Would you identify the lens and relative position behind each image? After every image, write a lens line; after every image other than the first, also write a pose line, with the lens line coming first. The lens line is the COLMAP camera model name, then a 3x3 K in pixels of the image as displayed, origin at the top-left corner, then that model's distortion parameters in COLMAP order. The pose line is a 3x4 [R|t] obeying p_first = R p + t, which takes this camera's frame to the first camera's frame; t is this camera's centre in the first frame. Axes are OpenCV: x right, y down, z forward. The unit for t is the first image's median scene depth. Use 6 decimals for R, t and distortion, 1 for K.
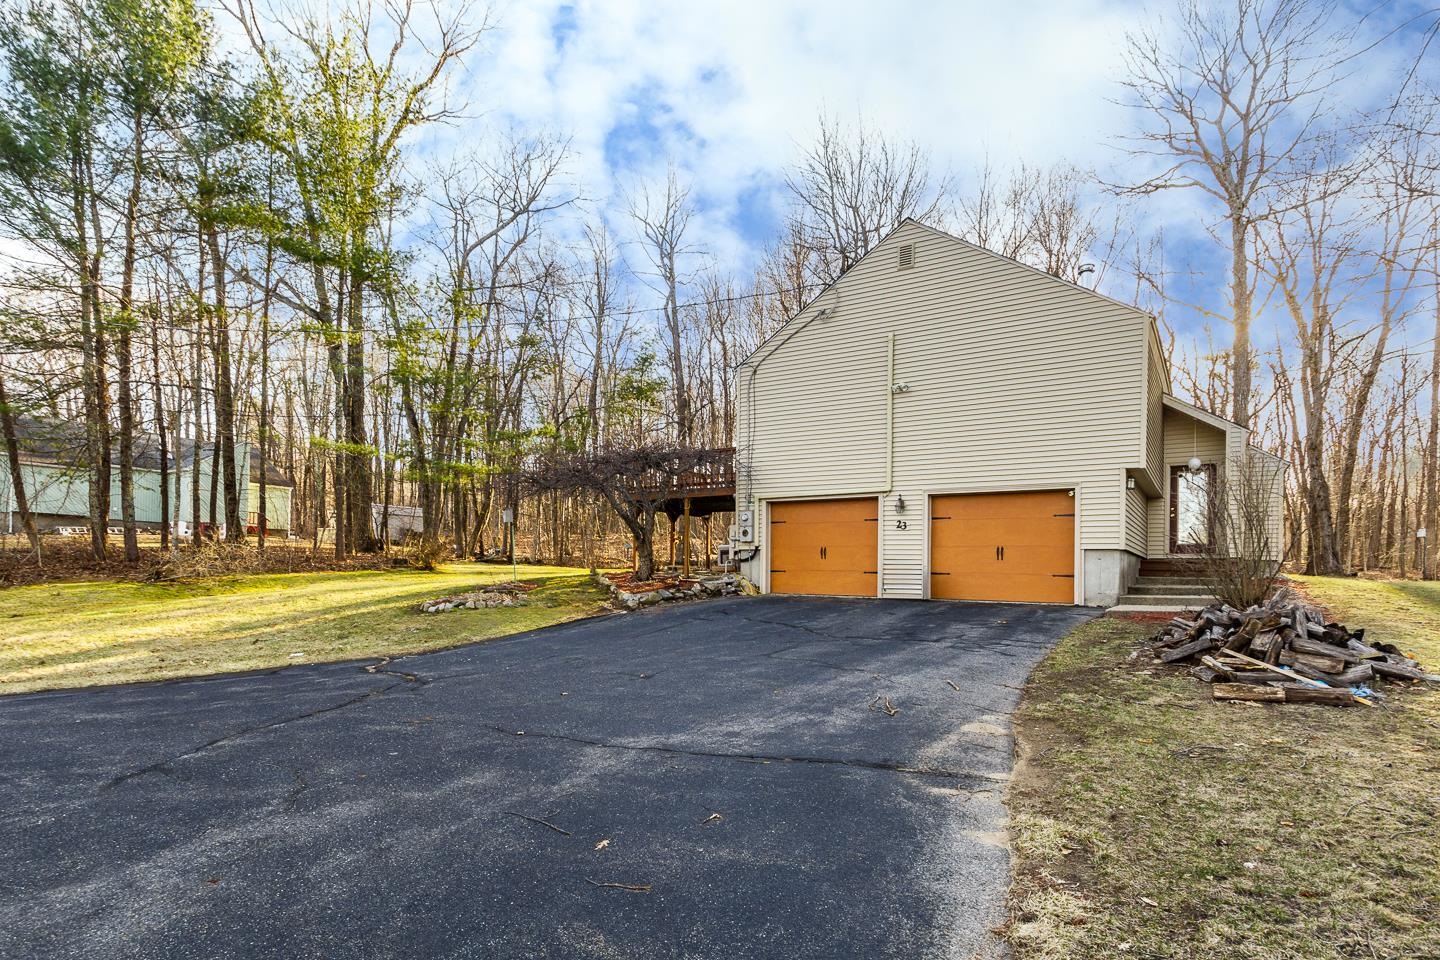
lens RADIAL K [[751.0, 0, 718.4], [0, 751.0, 539.0], [0, 0, 1]] dist [-0.000554, -0.000184]
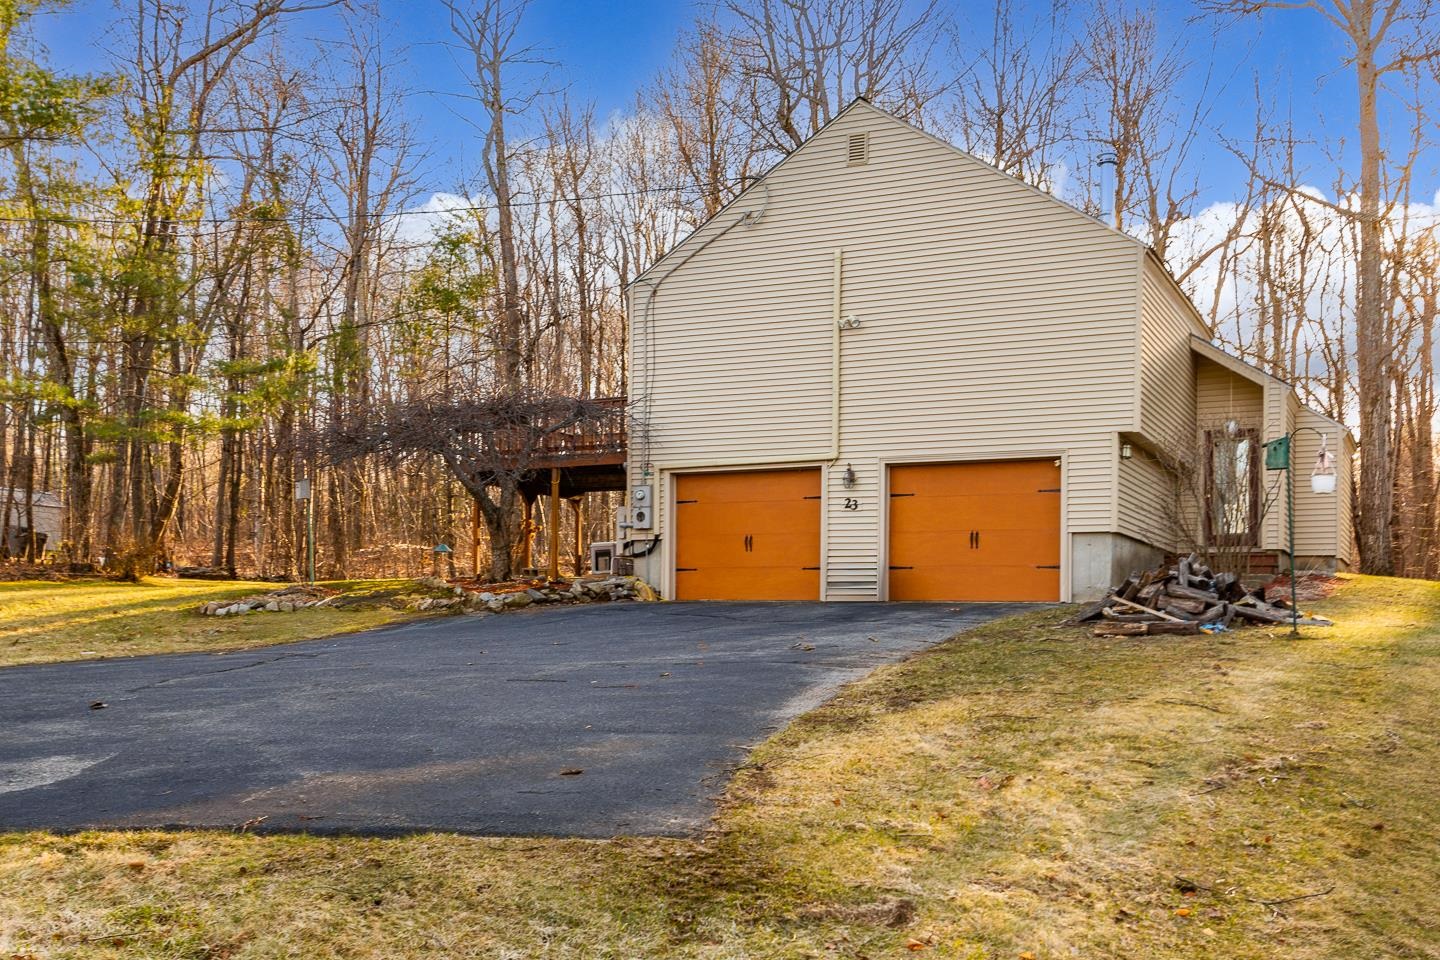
lens RADIAL K [[1488.8, 0, 724.3], [0, 1488.8, 545.6], [0, 0, 1]] dist [0.009413, 0.008394]
pose [[0.992722, 0.003494, 0.120381, -0.060758], [-0.001566, 0.999869, -0.016111, 0.046037], [-0.120421, 0.015805, 0.992597, -0.454196]]
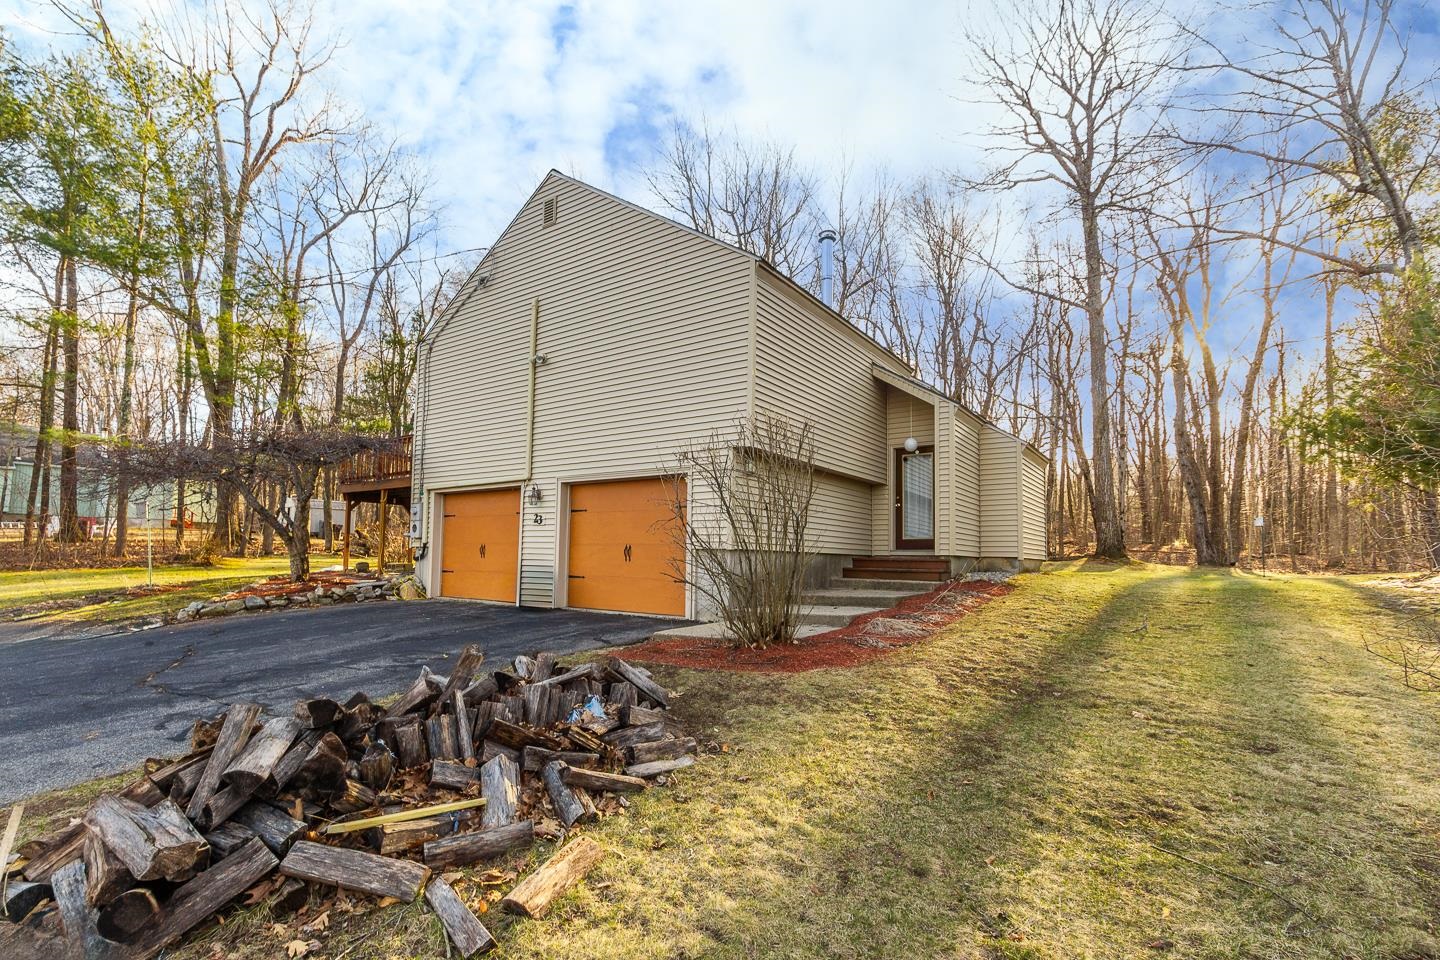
lens RADIAL K [[663.5, 0, 720.0], [0, 663.5, 480.0], [0, 0, 1]] dist [0.001451, 0.000367]
pose [[0.998981, -0.007091, -0.044582, 0.467092], [0.003777, 0.997252, -0.073988, -0.005912], [0.044984, 0.073745, 0.996262, 0.249243]]
